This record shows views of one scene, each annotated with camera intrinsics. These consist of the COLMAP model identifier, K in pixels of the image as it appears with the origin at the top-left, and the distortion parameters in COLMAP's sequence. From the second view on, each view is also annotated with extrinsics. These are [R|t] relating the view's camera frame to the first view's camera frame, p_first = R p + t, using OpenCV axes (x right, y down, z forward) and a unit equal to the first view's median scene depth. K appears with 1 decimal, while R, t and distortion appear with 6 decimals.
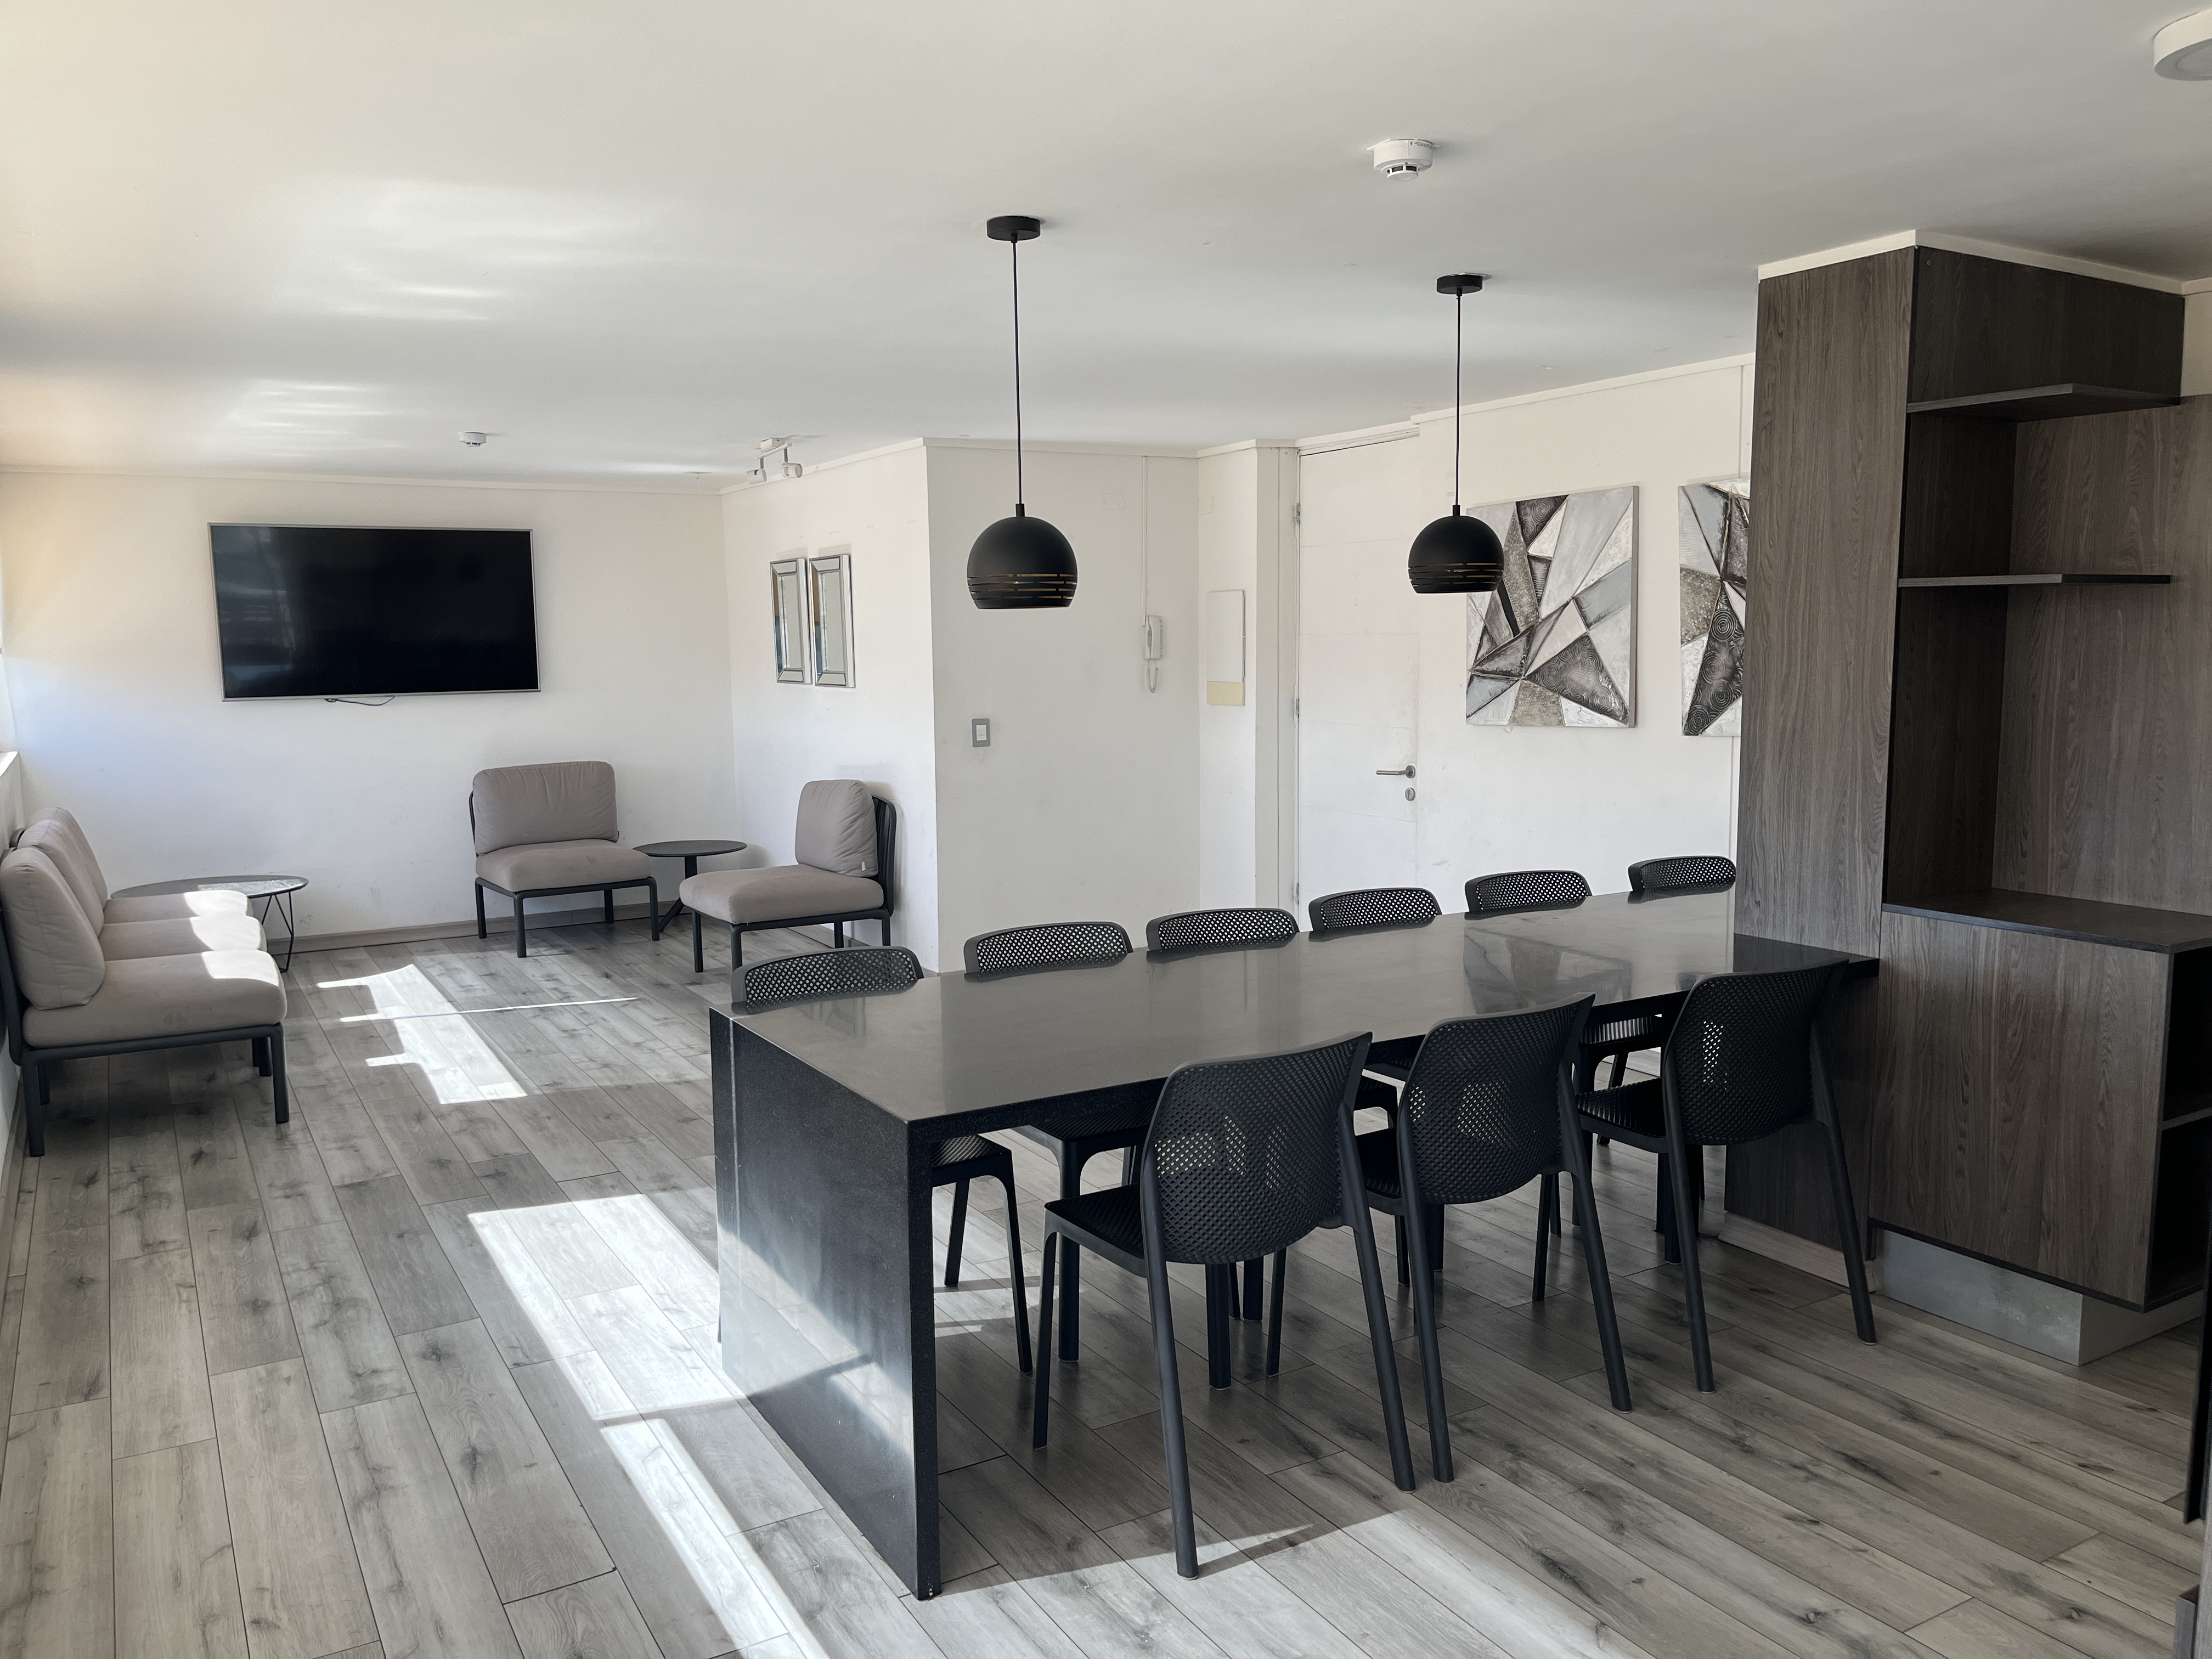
lens RADIAL K [[1671.0, 0, 1111.1], [0, 1671.0, 839.4], [0, 0, 1]] dist [0.061055, -0.082778]
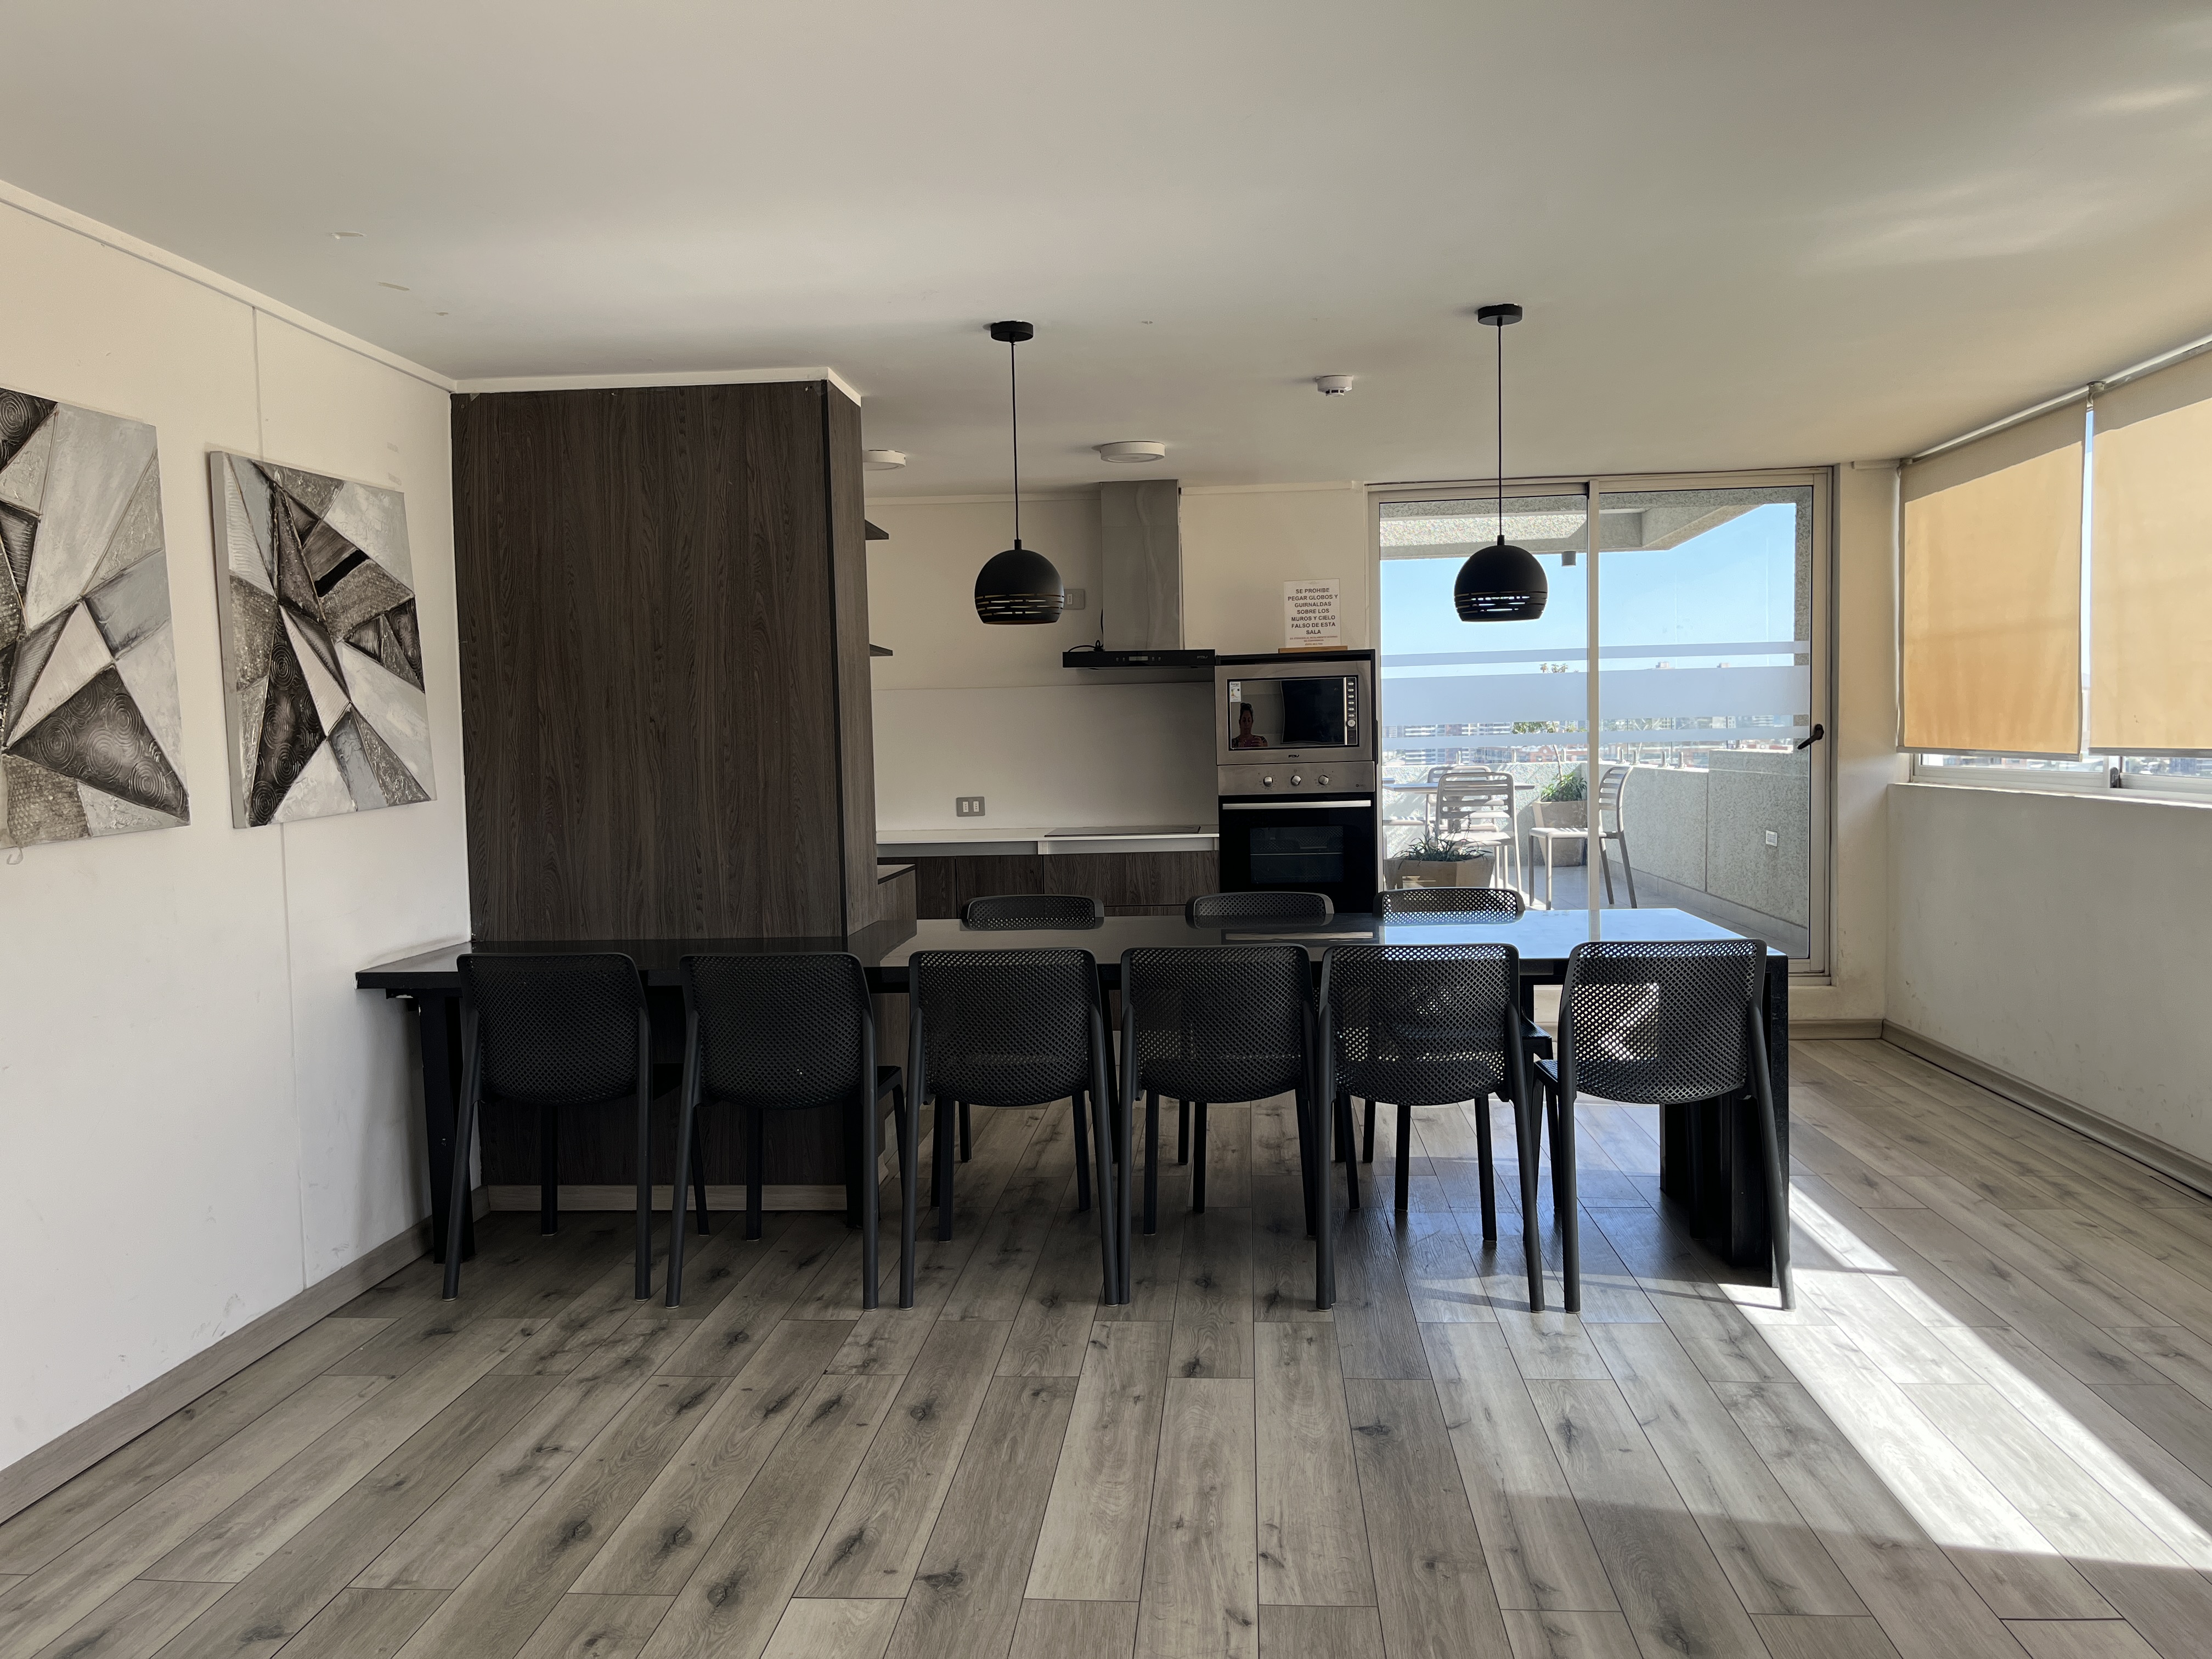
lens RADIAL K [[1671.0, 0, 1111.1], [0, 1671.0, 839.4], [0, 0, 1]] dist [0.061055, -0.082778]
pose [[-0.817043, -0.002152, 0.576572, -0.399083], [0.105767, 0.982464, 0.153547, -0.152057], [-0.566792, 0.186437, -0.802488, 1.652066]]
